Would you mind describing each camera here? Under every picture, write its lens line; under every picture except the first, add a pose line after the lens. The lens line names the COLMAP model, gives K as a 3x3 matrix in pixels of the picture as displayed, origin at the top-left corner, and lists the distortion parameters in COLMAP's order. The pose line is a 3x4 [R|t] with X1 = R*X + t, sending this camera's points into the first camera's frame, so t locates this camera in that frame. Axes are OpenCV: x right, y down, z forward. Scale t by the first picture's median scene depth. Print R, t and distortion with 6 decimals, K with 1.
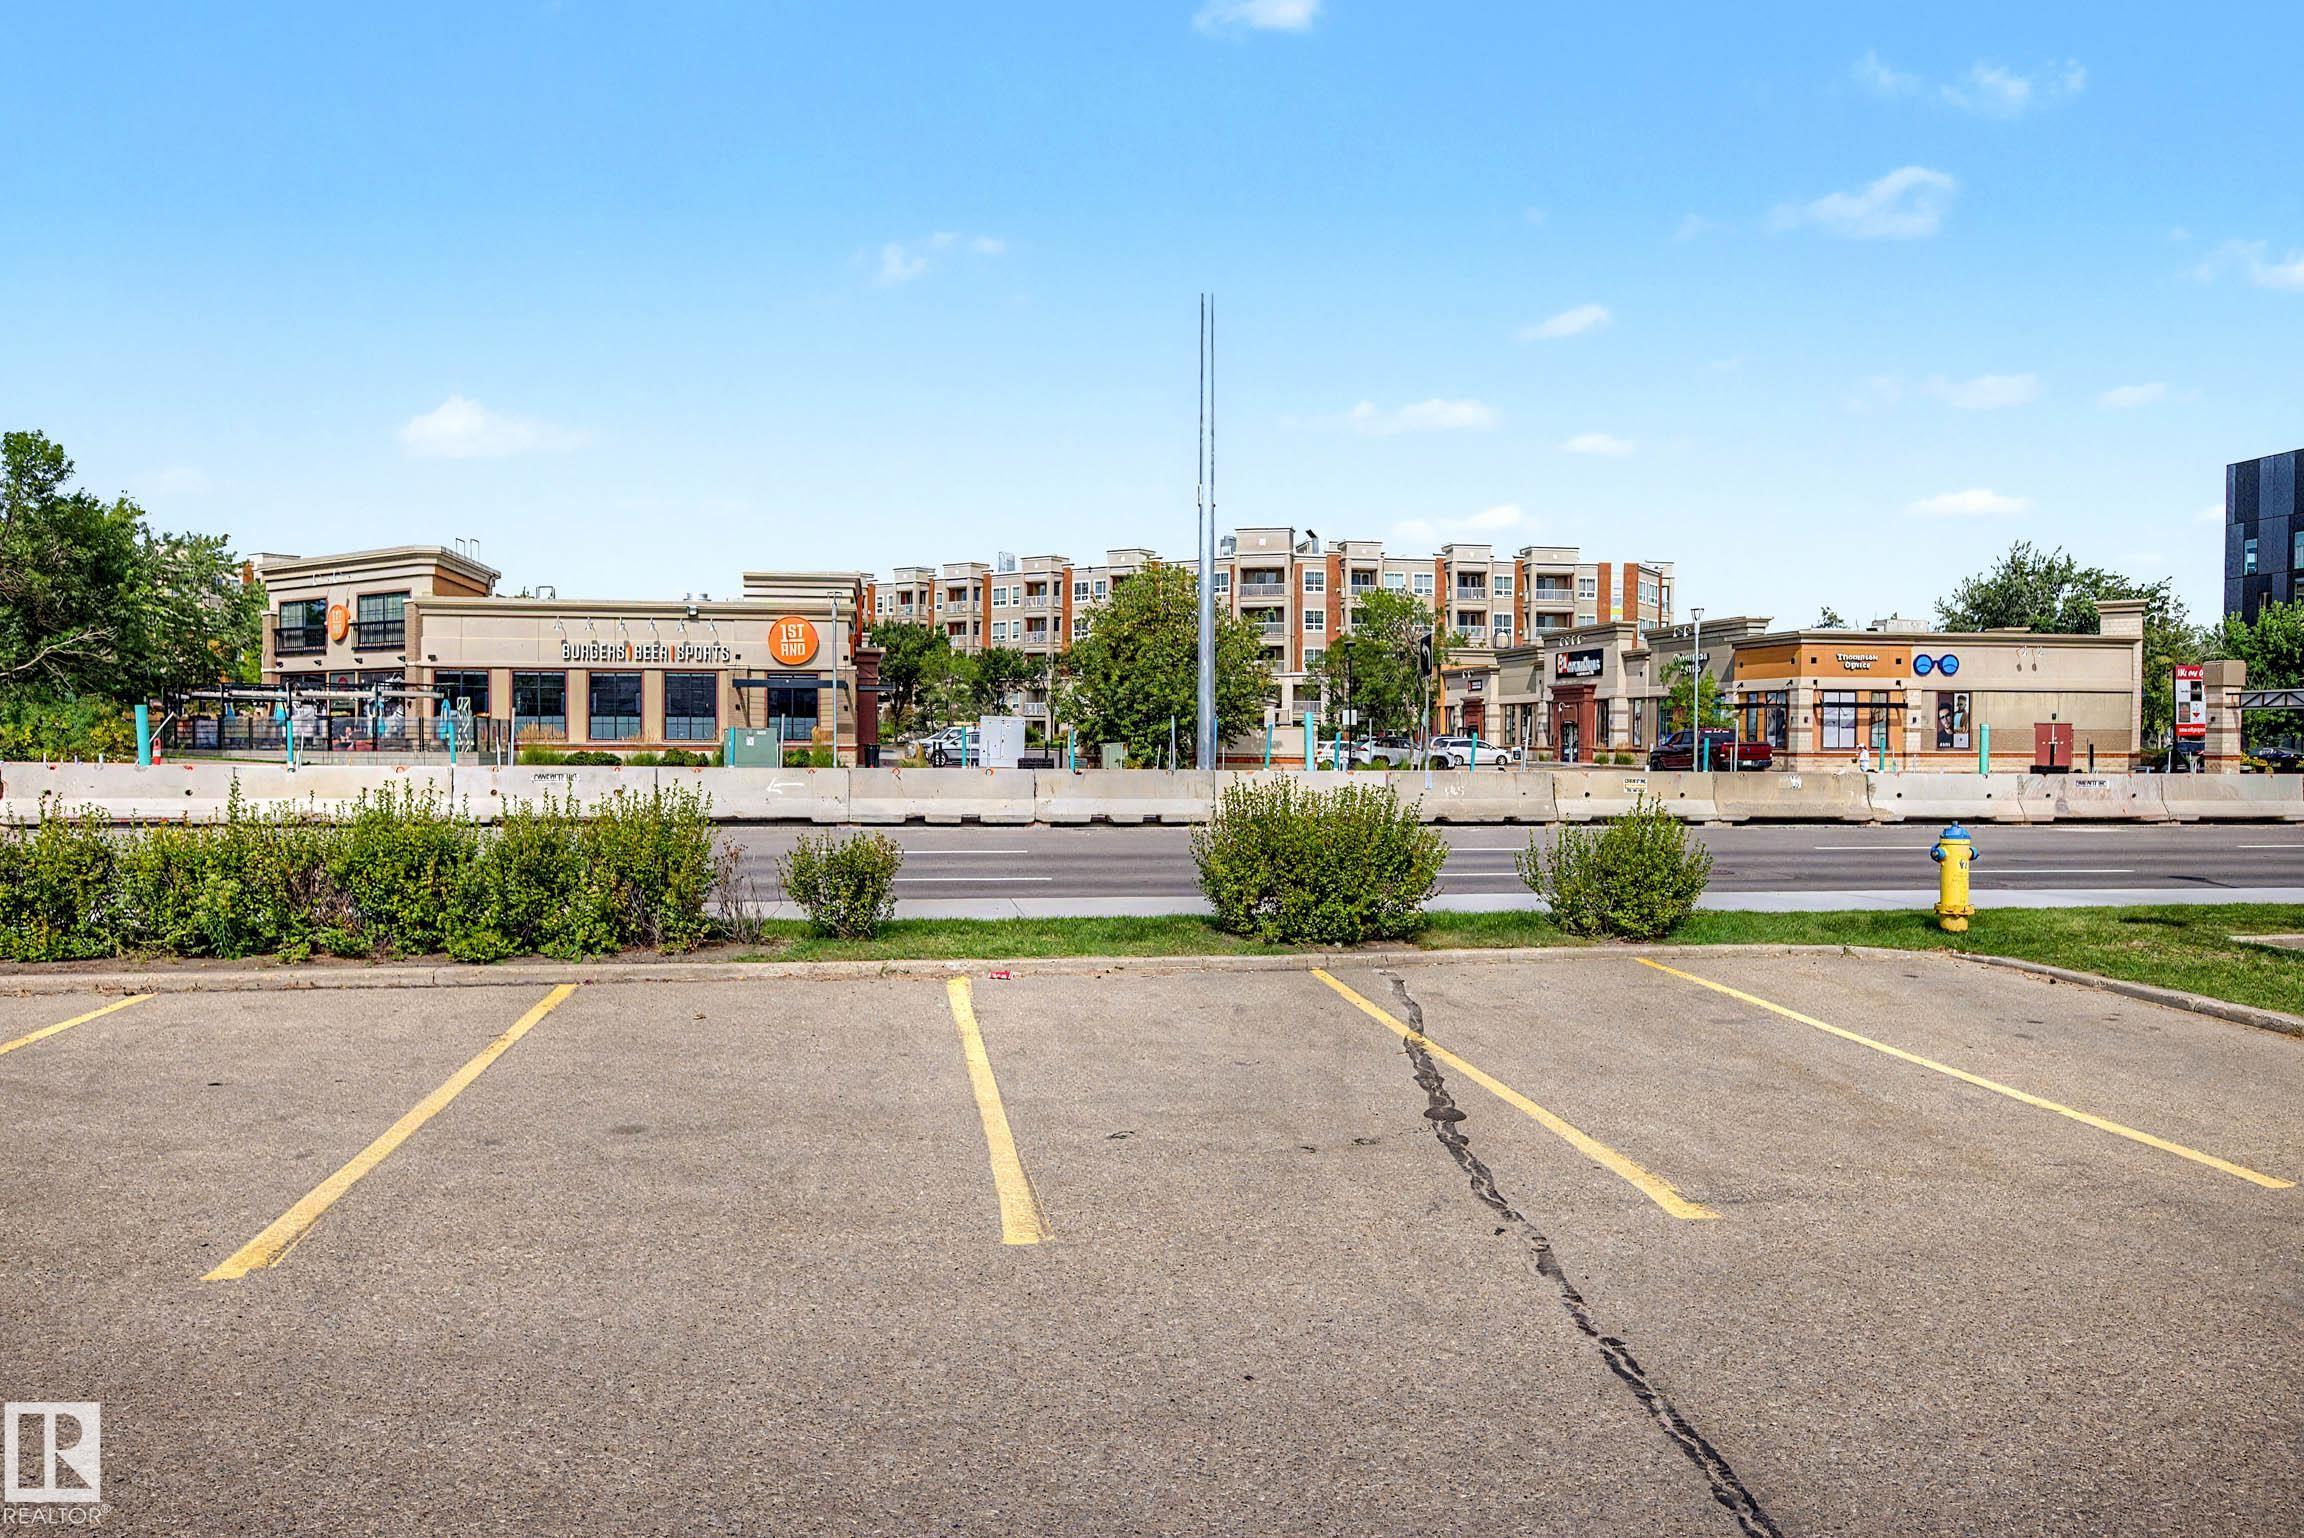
lens RADIAL K [[1551.5, 0, 1143.7], [0, 1551.5, 762.8], [0, 0, 1]] dist [-0.008948, -0.001298]
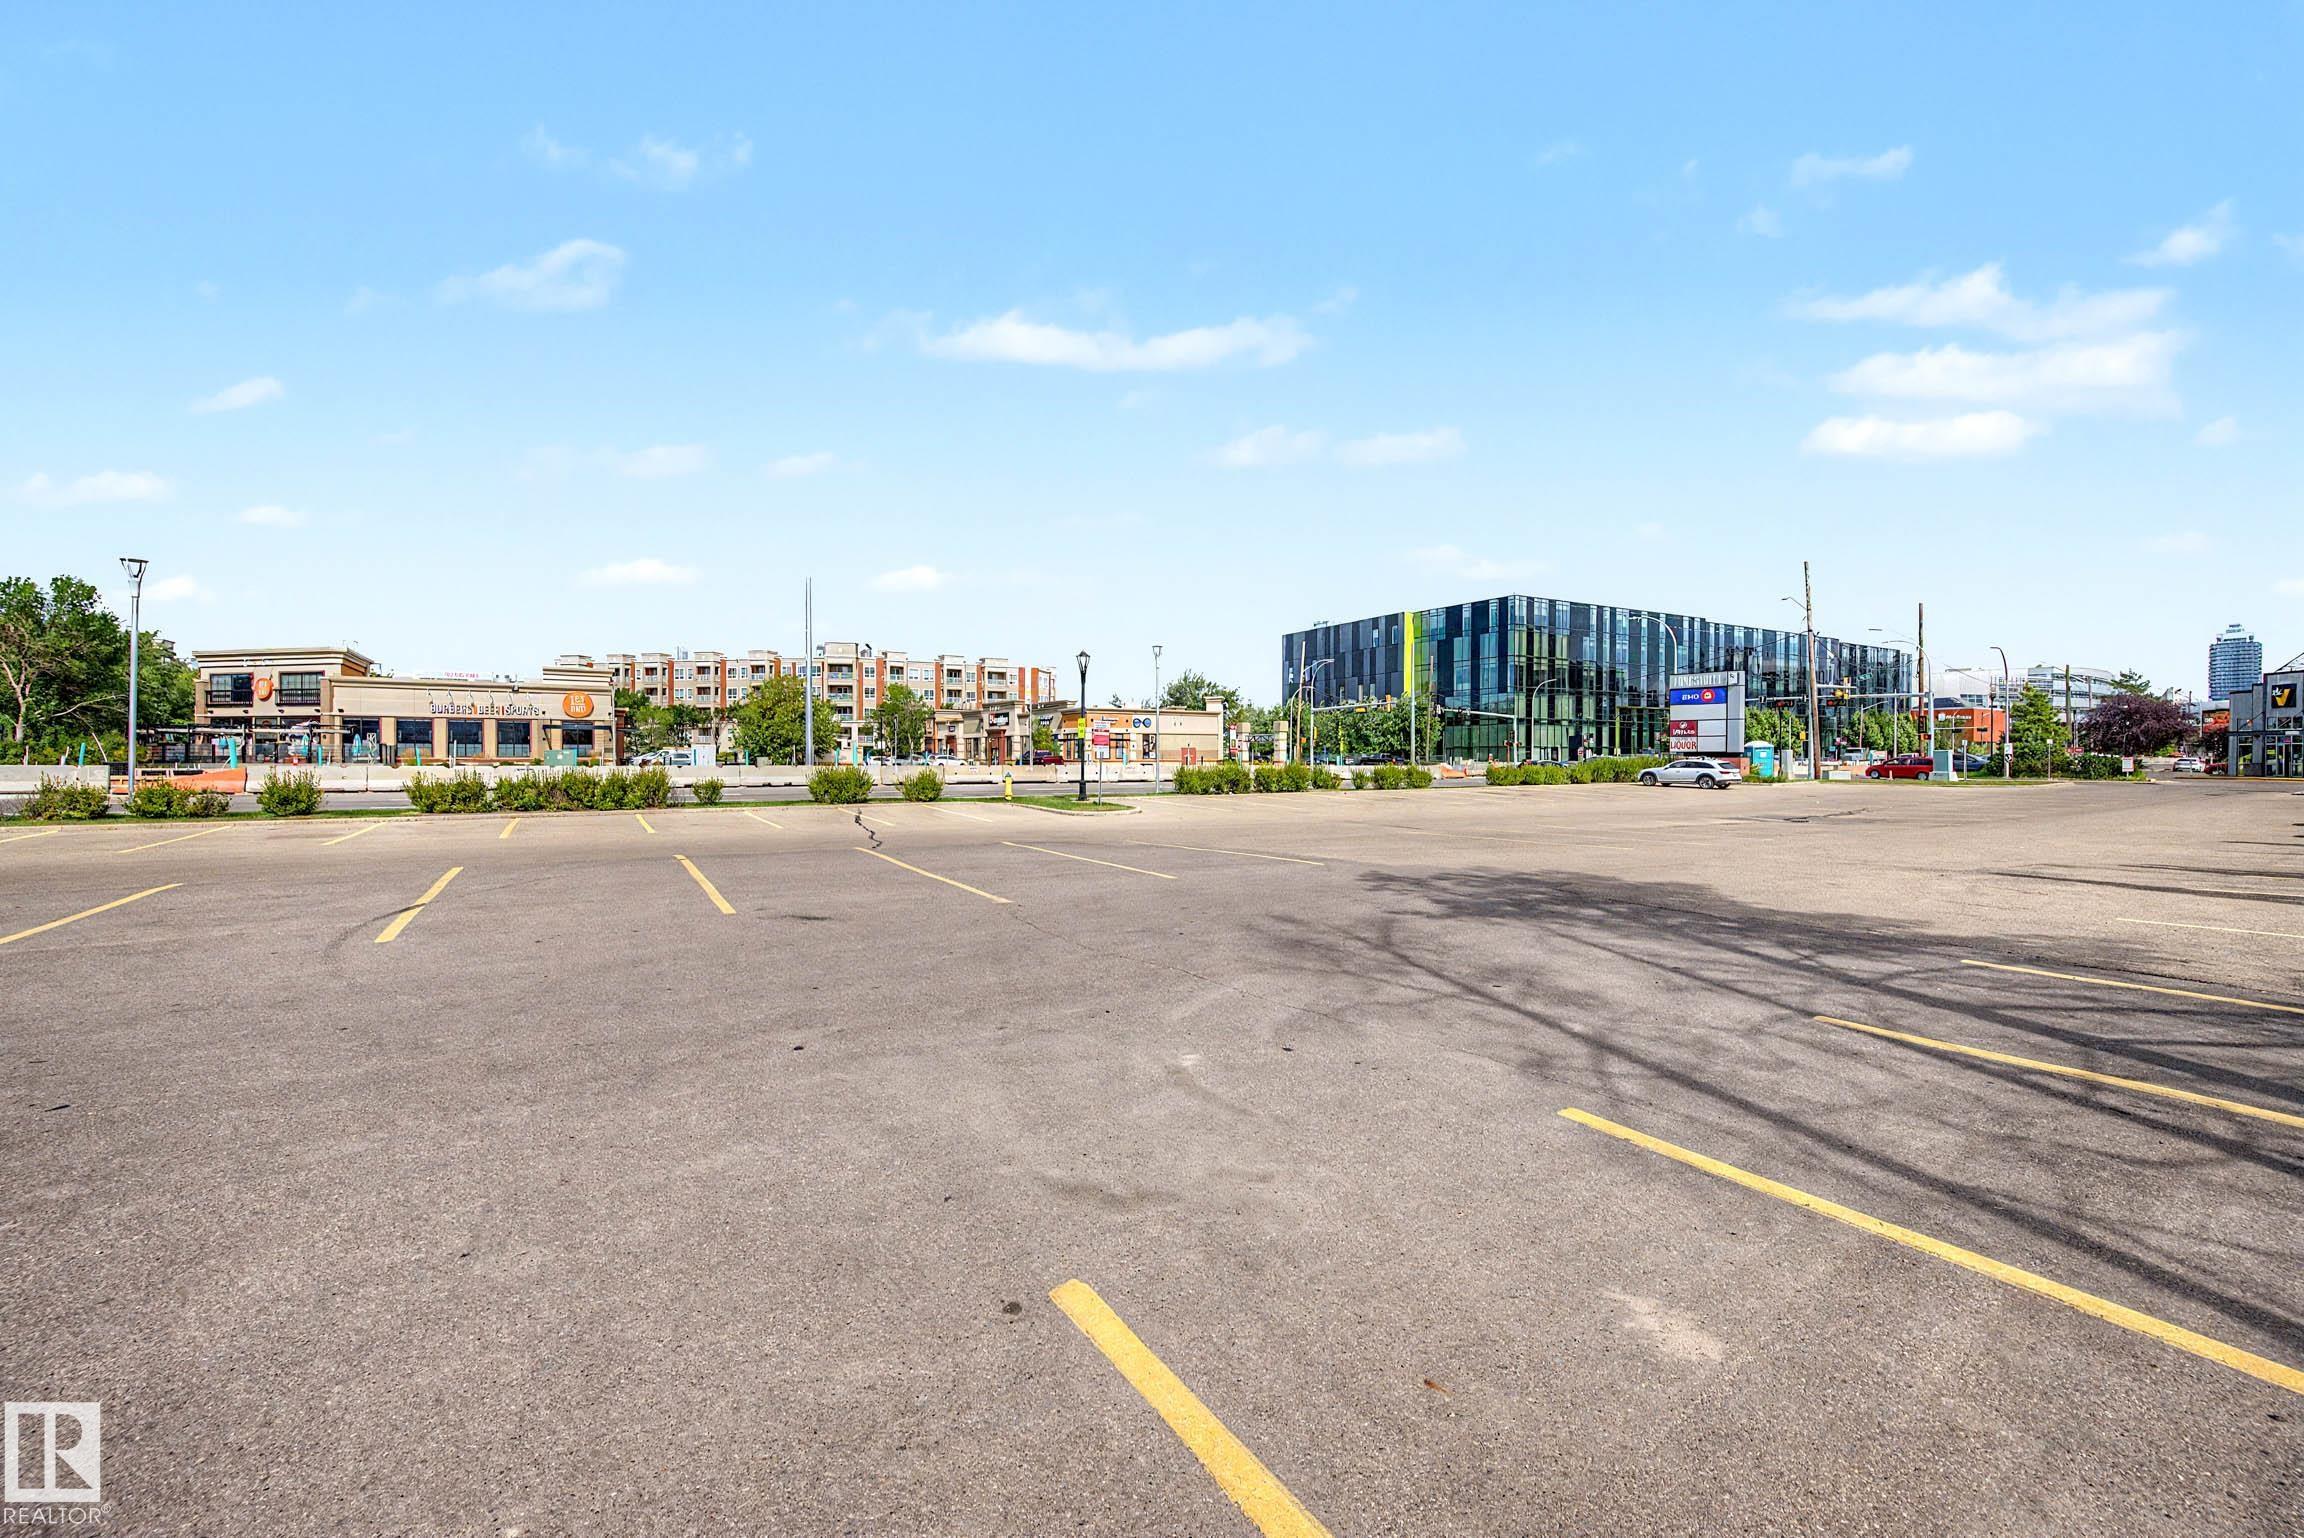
lens RADIAL K [[894.2, 0, 1144.6], [0, 894.2, 757.8], [0, 0, 1]] dist [-0.000263, -0.000191]
pose [[0.920883, -0.004357, 0.389815, -0.010735], [0.009884, 0.999877, -0.012173, 0.006046], [-0.389714, 0.015063, 0.920813, -0.239149]]
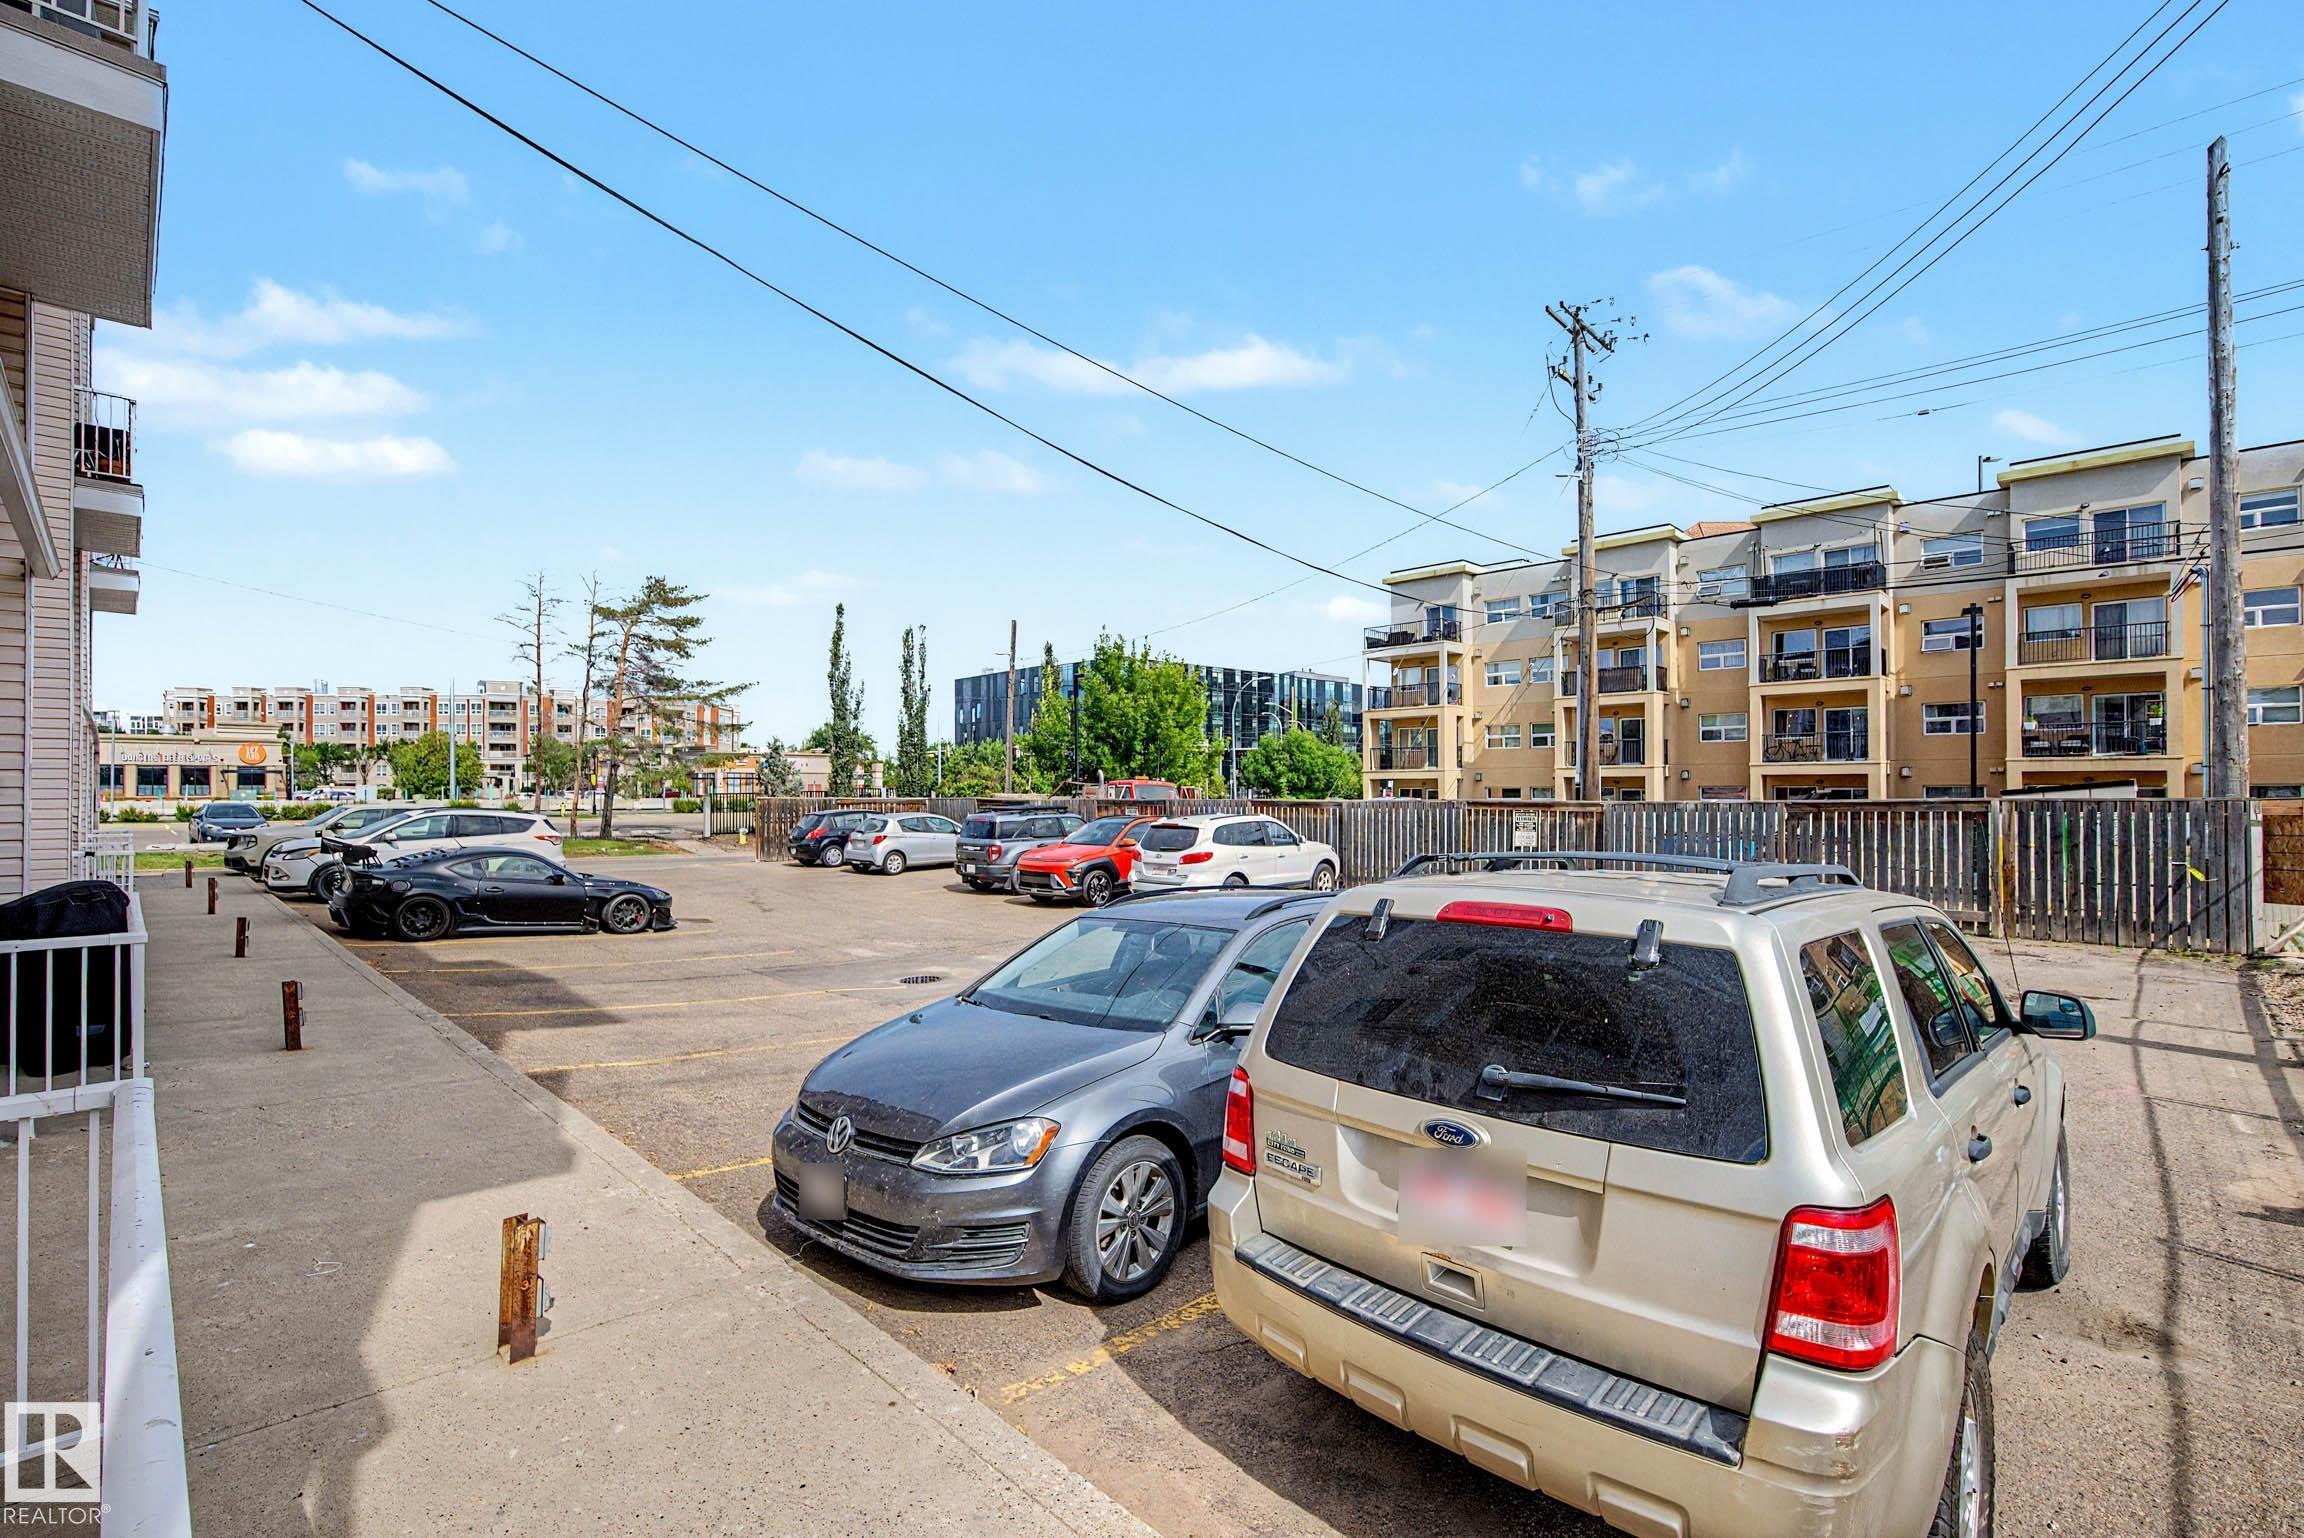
lens RADIAL K [[1051.2, 0, 1165.4], [0, 1051.2, 775.4], [0, 0, 1]] dist [0.002280, 0.000371]
pose [[0.815881, -0.000975, 0.578219, -0.011475], [0.018154, 0.999549, -0.023930, 0.017508], [-0.577934, 0.030021, 0.815531, -0.975719]]
